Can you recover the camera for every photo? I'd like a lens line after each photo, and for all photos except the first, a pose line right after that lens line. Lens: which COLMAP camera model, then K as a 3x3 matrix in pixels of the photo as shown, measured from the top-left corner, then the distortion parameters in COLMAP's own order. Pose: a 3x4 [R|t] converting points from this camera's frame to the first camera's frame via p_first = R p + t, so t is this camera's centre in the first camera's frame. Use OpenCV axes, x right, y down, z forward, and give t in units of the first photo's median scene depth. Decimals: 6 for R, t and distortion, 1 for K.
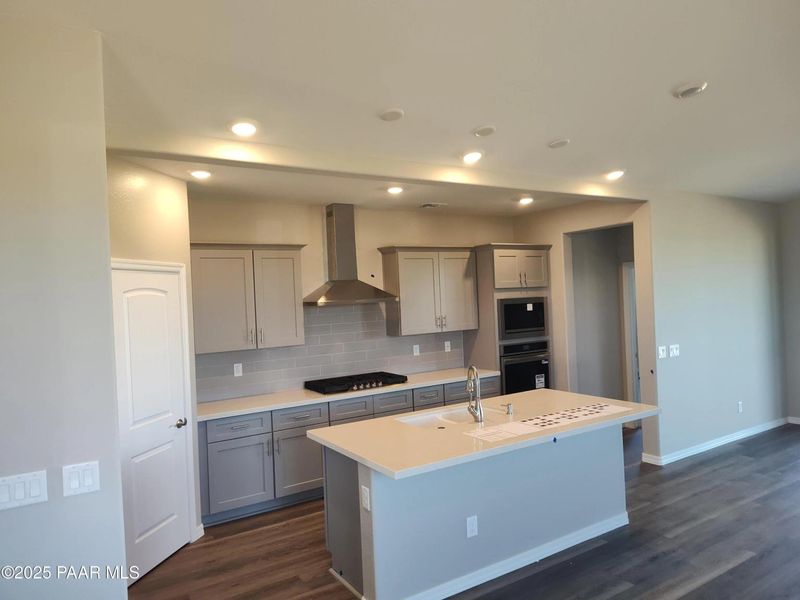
lens RADIAL K [[551.4, 0, 400.0], [0, 551.4, 300.0], [0, 0, 1]] dist [0.044744, -0.055978]
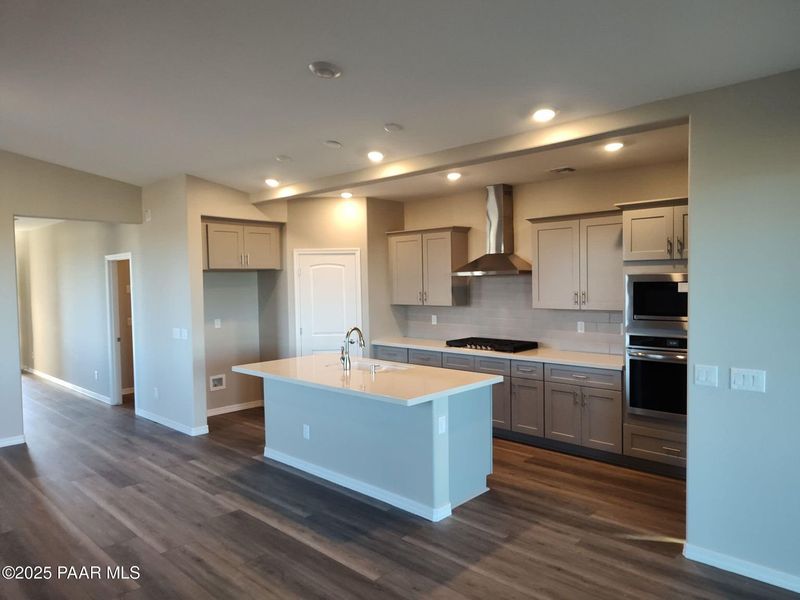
lens RADIAL K [[551.4, 0, 400.0], [0, 551.4, 300.0], [0, 0, 1]] dist [0.044744, -0.055978]
pose [[0.228025, 0.077666, -0.970553, 0.947716], [0.003470, 0.996742, 0.080577, -0.032797], [0.973649, -0.021742, 0.227013, 0.552501]]
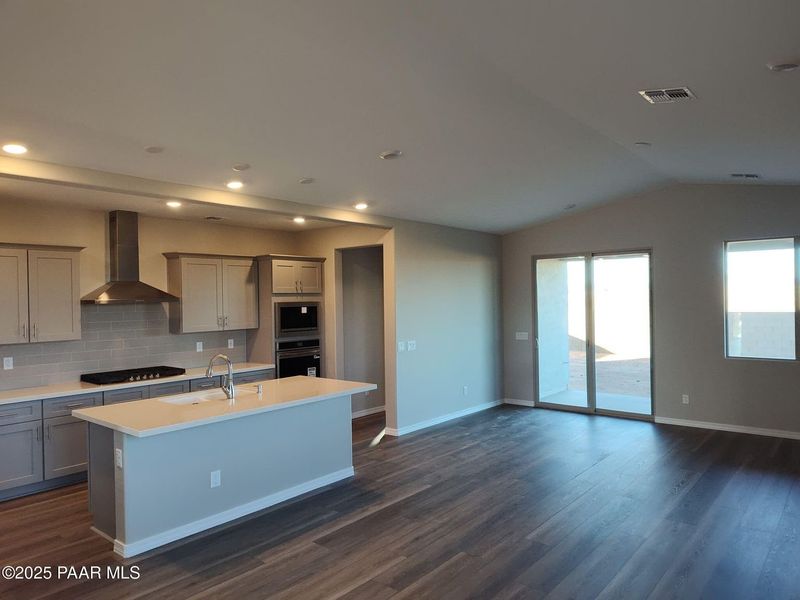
lens RADIAL K [[551.4, 0, 400.0], [0, 551.4, 300.0], [0, 0, 1]] dist [0.044744, -0.055978]
pose [[0.952936, 0.025546, 0.302095, 0.083315], [-0.021652, 0.999634, -0.016232, 0.007026], [-0.302399, 0.008927, 0.953140, -0.204520]]
